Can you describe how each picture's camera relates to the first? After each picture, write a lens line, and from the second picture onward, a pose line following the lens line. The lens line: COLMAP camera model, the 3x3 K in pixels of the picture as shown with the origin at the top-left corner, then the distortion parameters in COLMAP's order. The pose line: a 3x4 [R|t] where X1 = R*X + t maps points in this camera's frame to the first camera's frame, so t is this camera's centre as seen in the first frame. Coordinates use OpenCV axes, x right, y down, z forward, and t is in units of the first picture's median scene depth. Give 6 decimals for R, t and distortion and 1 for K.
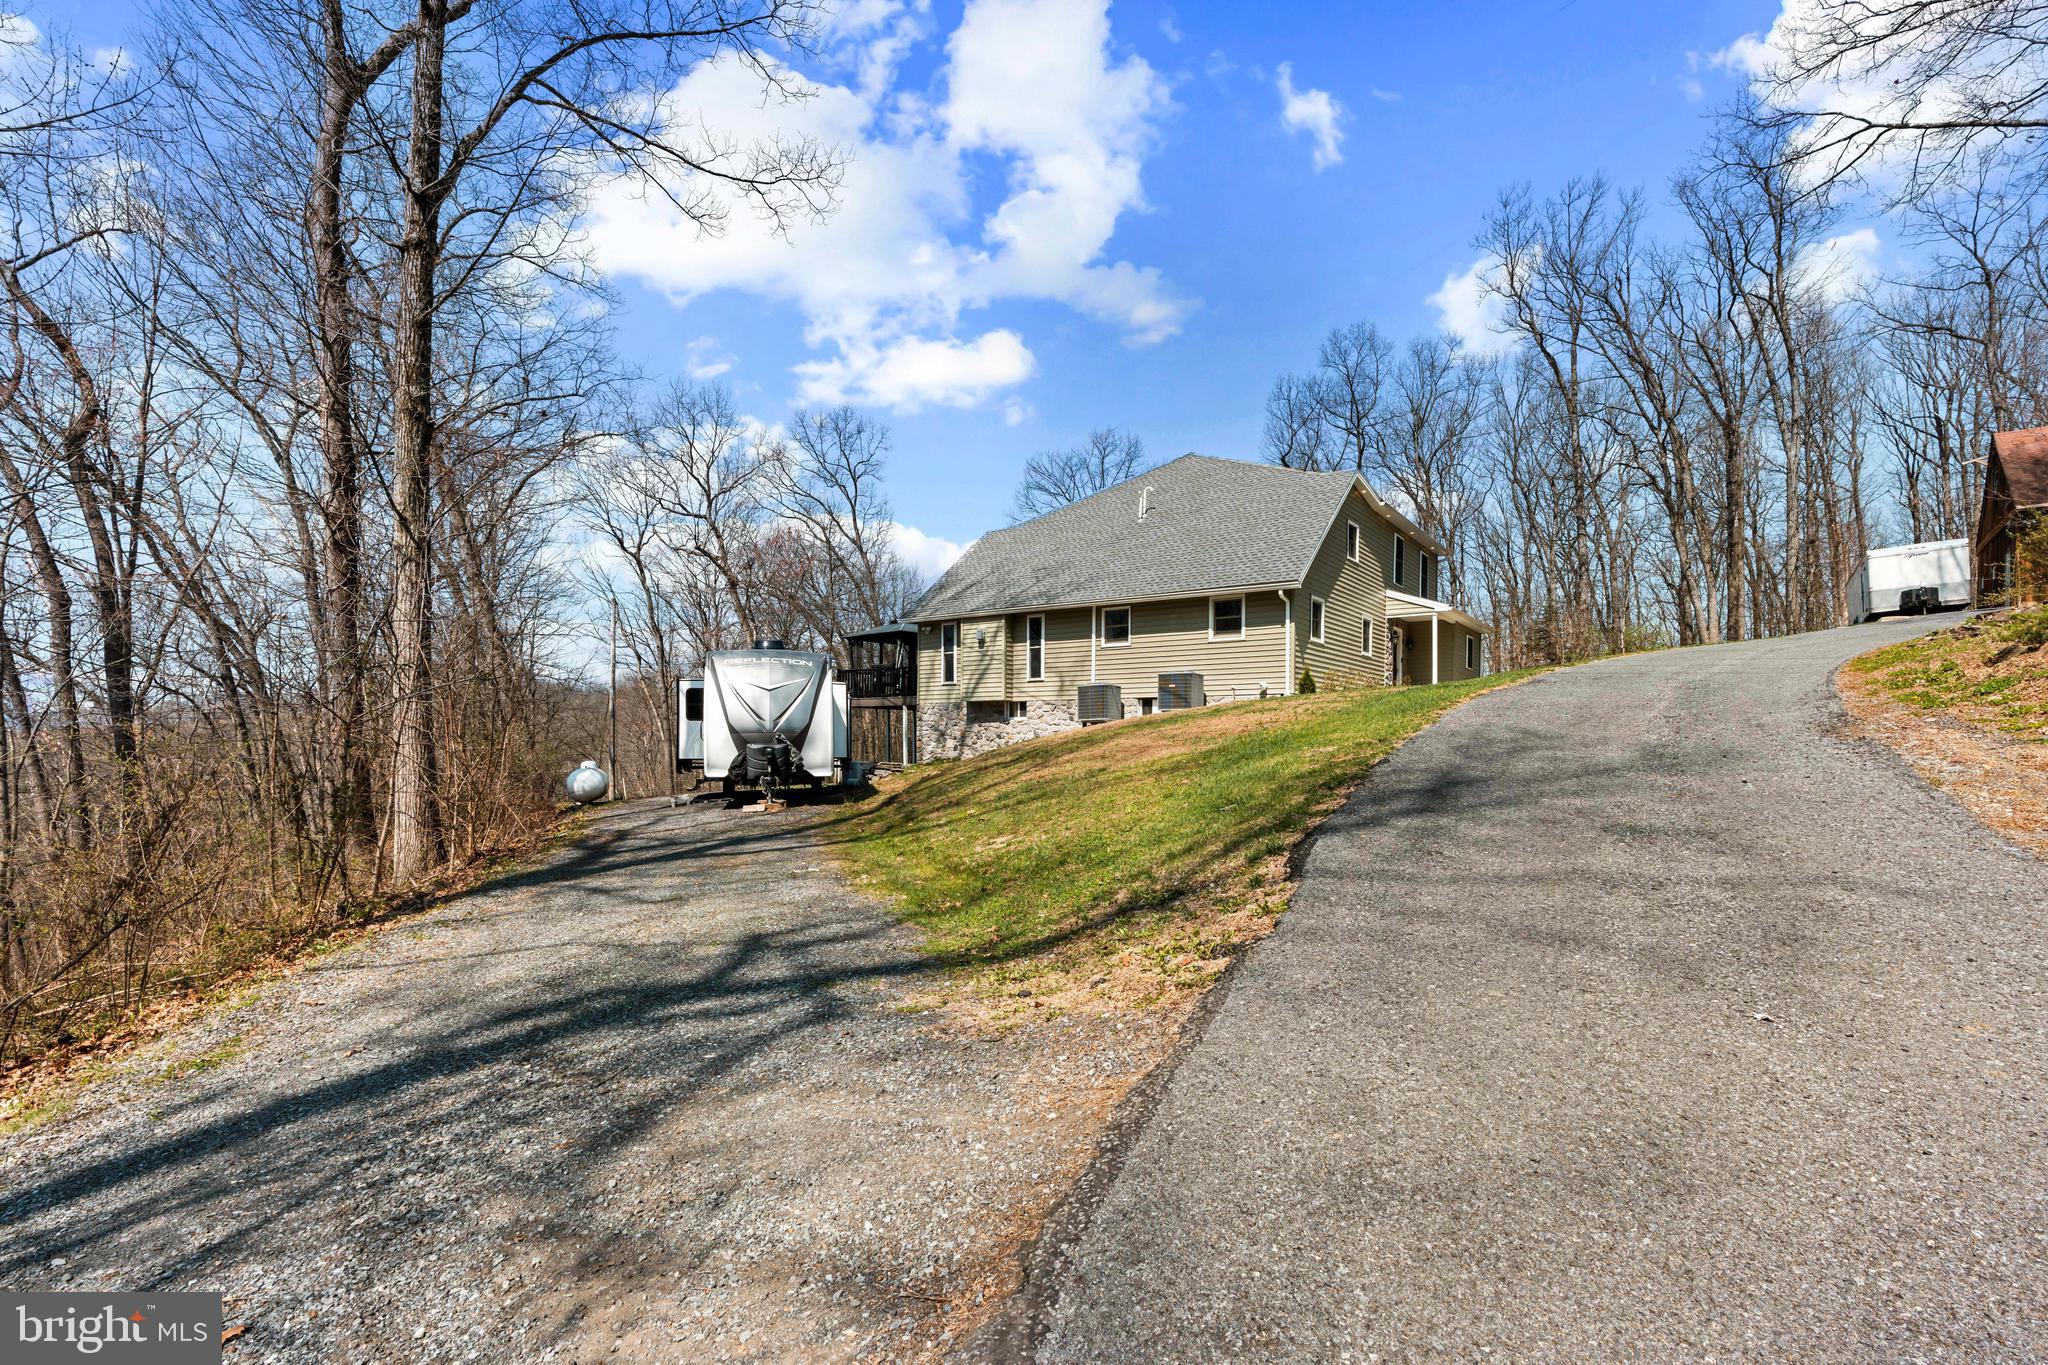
lens RADIAL K [[937.2, 0, 1049.9], [0, 937.2, 755.7], [0, 0, 1]] dist [-0.000753, 0.000695]
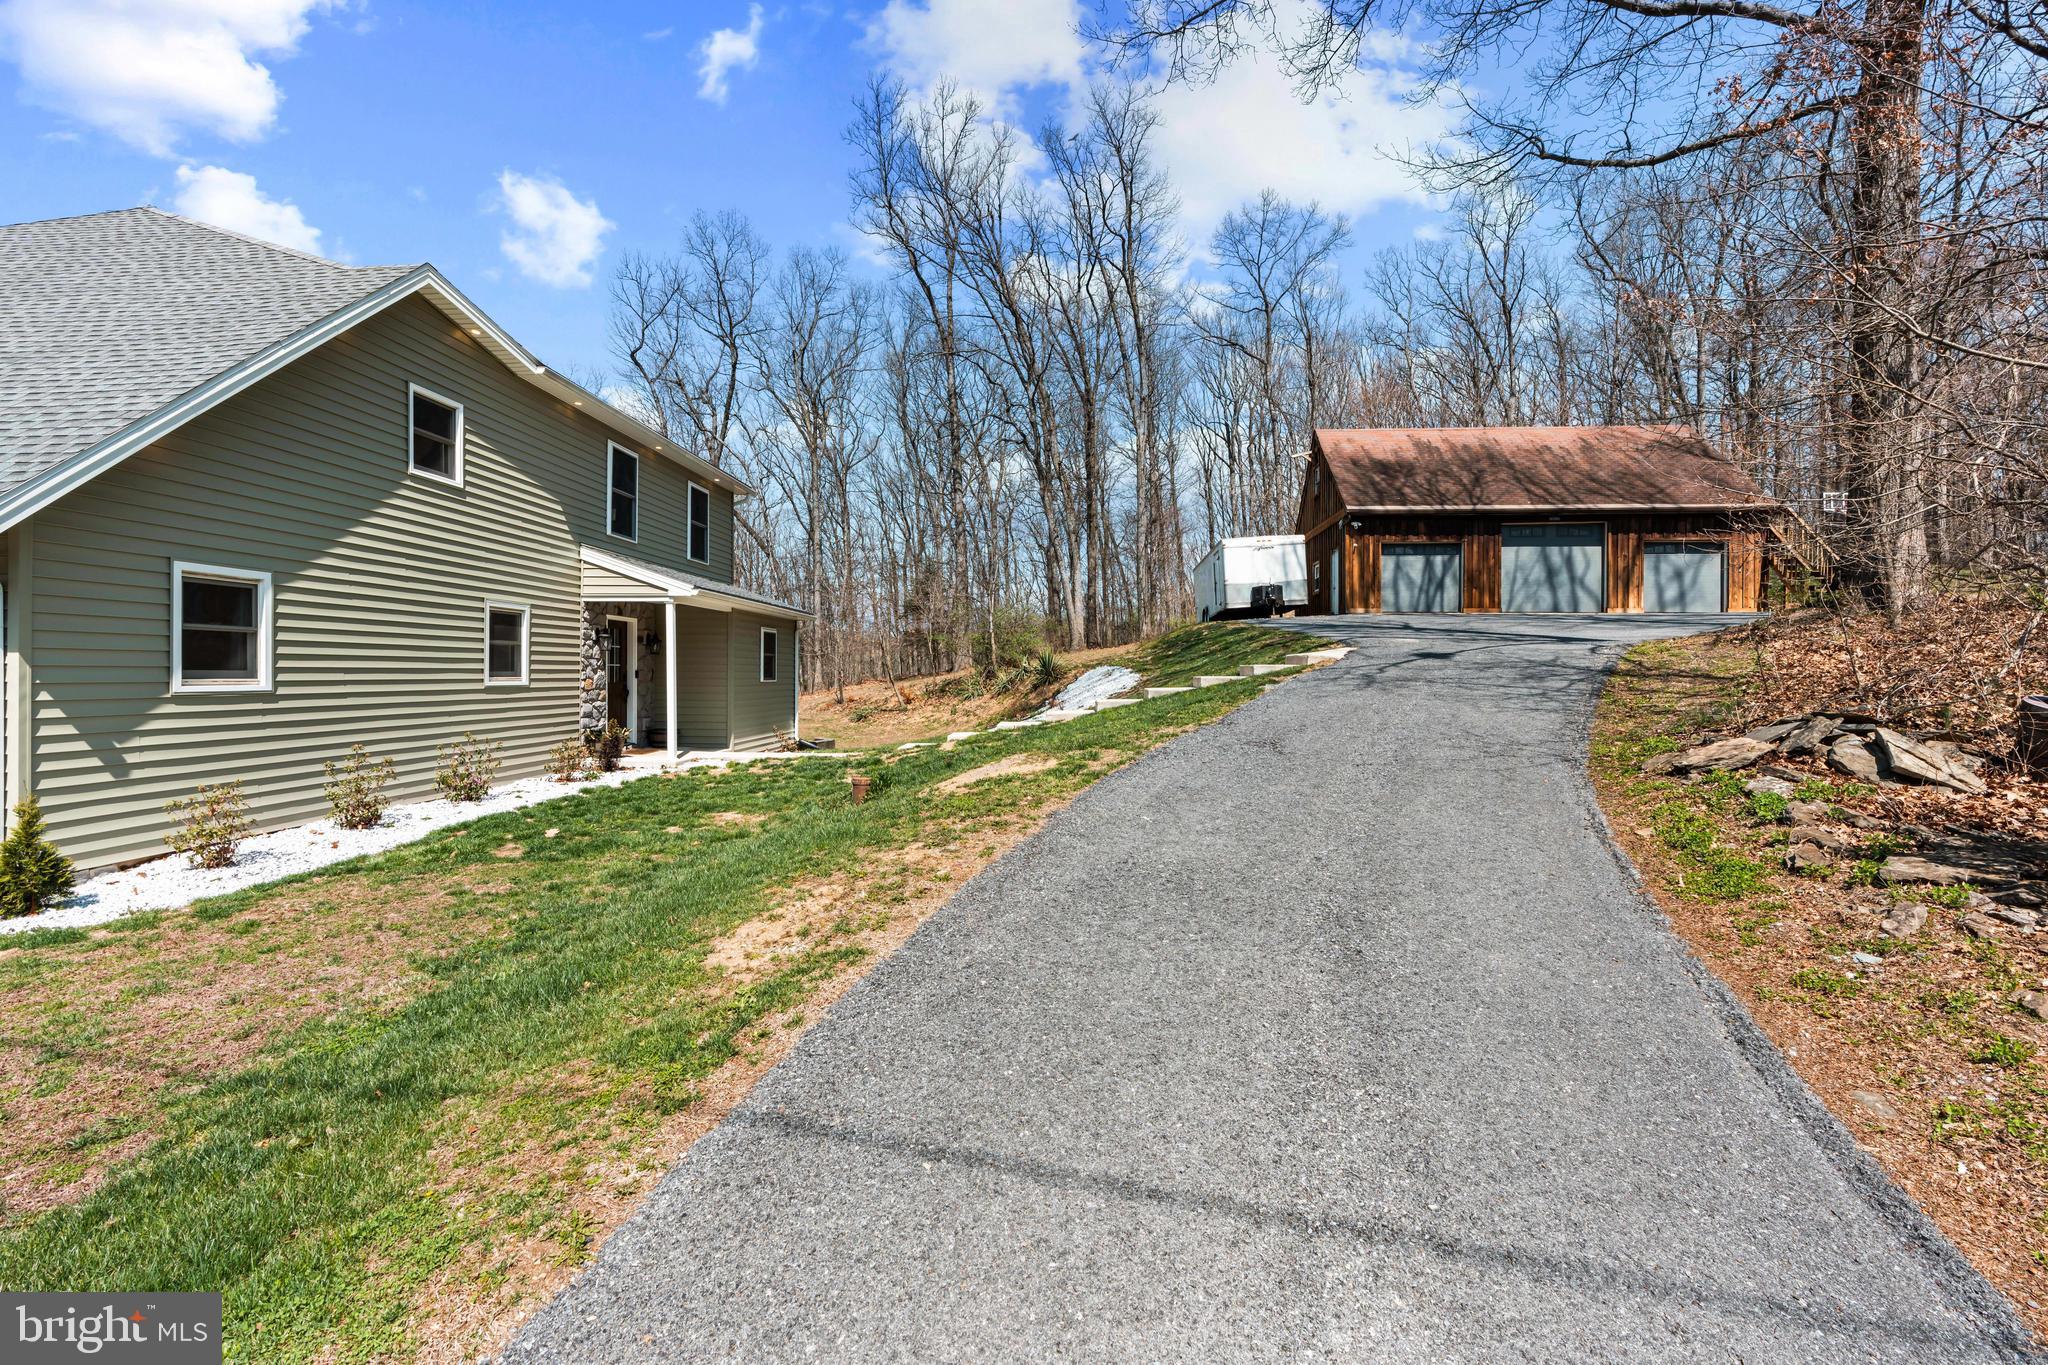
lens RADIAL K [[937.2, 0, 1025.7], [0, 937.2, 677.0], [0, 0, 1]] dist [-0.000753, 0.000695]
pose [[0.843123, -0.000111, 0.537721, 0.140949], [0.005427, 0.999951, -0.008303, -0.048942], [-0.537693, 0.009918, 0.843082, 0.211473]]
